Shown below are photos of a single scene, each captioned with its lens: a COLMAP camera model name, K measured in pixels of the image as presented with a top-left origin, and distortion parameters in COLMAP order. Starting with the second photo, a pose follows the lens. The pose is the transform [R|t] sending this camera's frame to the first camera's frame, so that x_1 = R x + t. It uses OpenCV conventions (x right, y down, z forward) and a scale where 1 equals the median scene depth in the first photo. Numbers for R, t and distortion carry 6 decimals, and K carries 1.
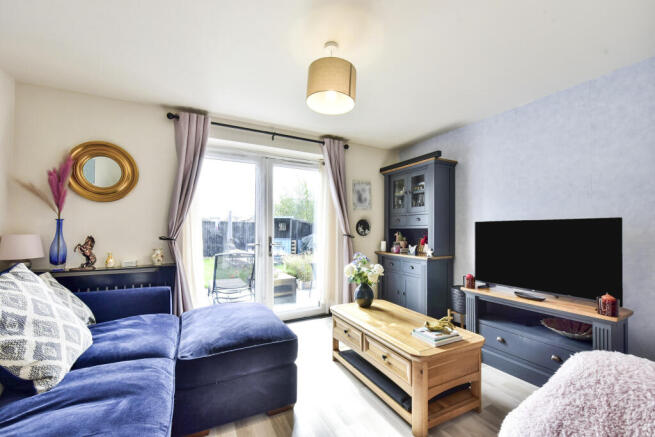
lens RADIAL K [[269.7, 0, 313.6], [0, 269.7, 228.7], [0, 0, 1]] dist [-0.001096, -0.000770]
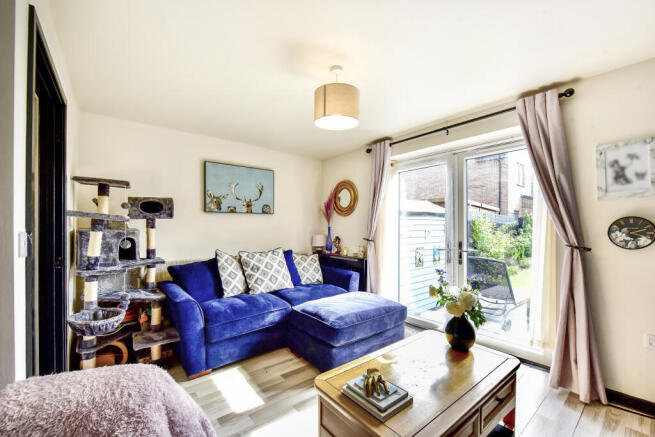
lens RADIAL K [[269.7, 0, 327.9], [0, 269.7, 223.3], [0, 0, 1]] dist [-0.001096, -0.000770]
pose [[0.213192, -0.015726, -0.976884, 0.825764], [0.009857, 0.999854, -0.013944, -0.030690], [0.976961, -0.006657, 0.213316, 0.534265]]
